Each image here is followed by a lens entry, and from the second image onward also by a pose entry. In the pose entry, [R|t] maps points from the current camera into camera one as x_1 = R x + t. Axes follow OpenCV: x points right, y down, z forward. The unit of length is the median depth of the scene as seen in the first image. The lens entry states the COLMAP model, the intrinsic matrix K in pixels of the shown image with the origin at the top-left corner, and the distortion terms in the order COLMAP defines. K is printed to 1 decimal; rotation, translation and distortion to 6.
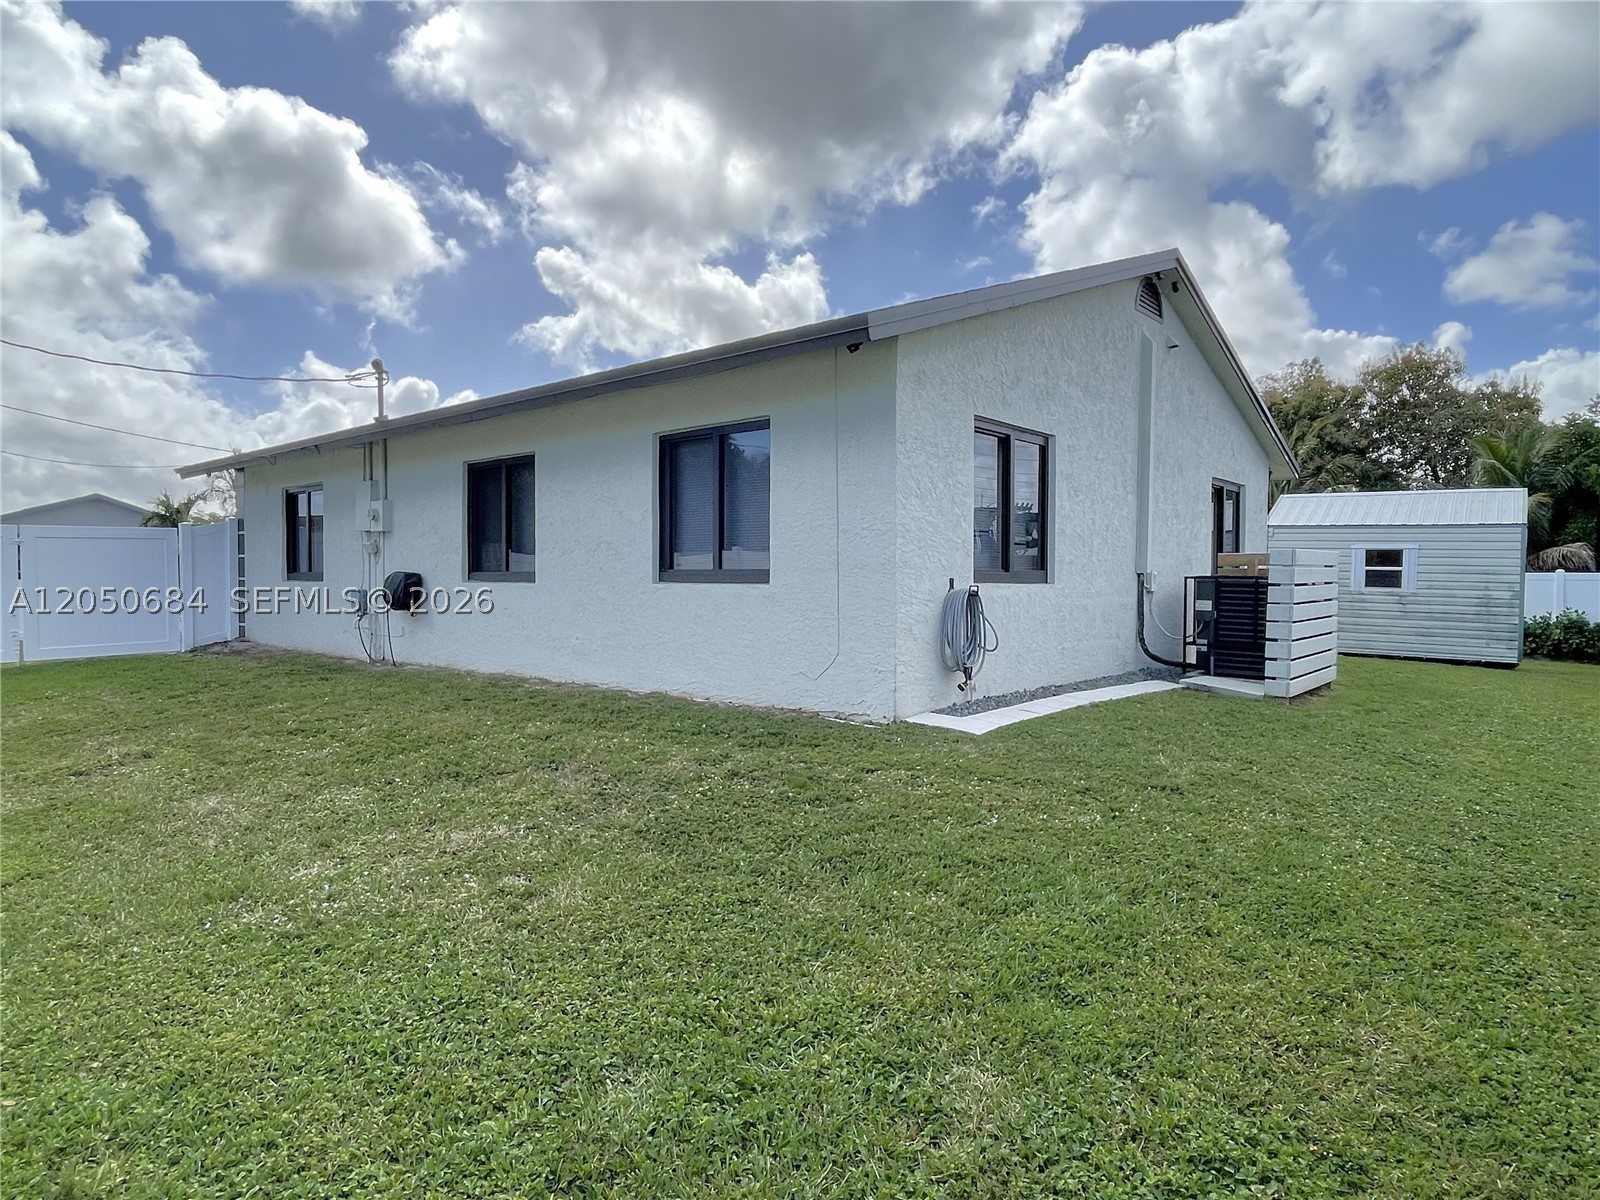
lens RADIAL K [[931.1, 0, 805.1], [0, 931.1, 602.3], [0, 0, 1]] dist [-0.001889, -0.001107]
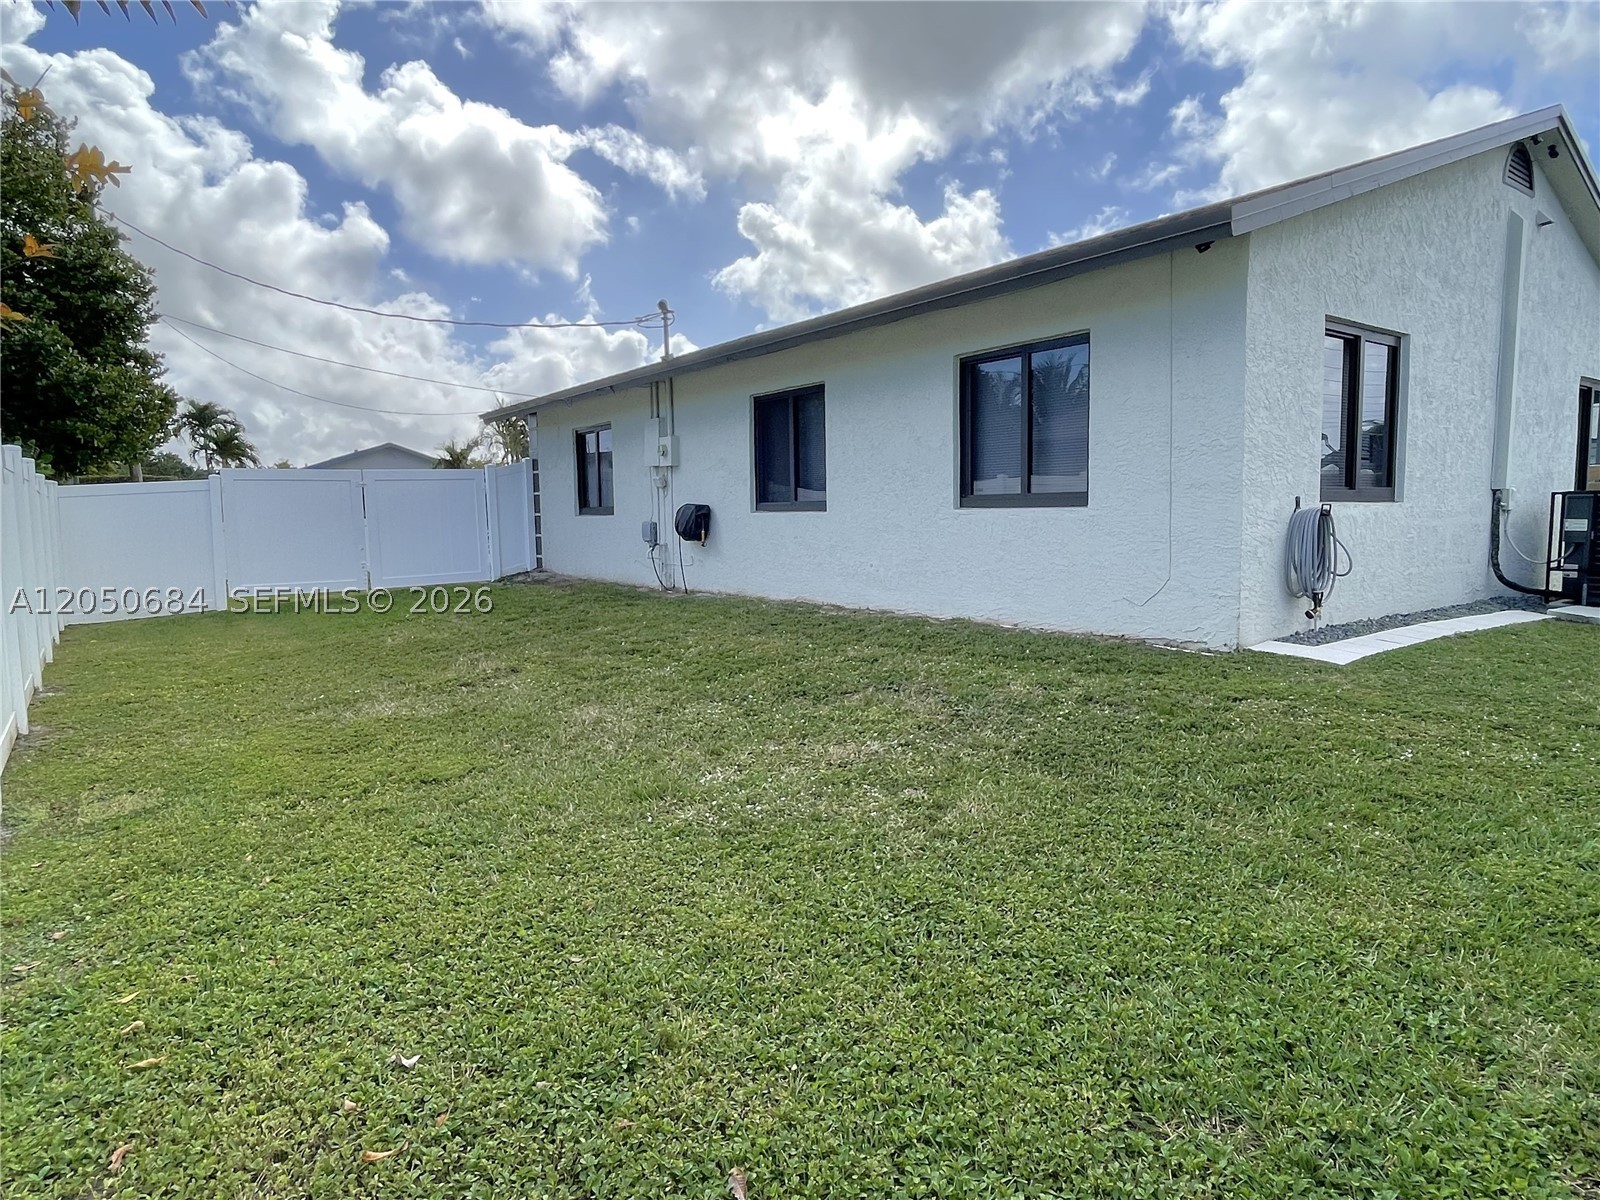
lens RADIAL K [[931.1, 0, 805.1], [0, 931.1, 602.3], [0, 0, 1]] dist [-0.001889, -0.001107]
pose [[0.976730, 0.003878, -0.214435, -0.103816], [0.011483, 0.997457, 0.070342, 0.006931], [0.214163, -0.071168, 0.974202, -0.007854]]
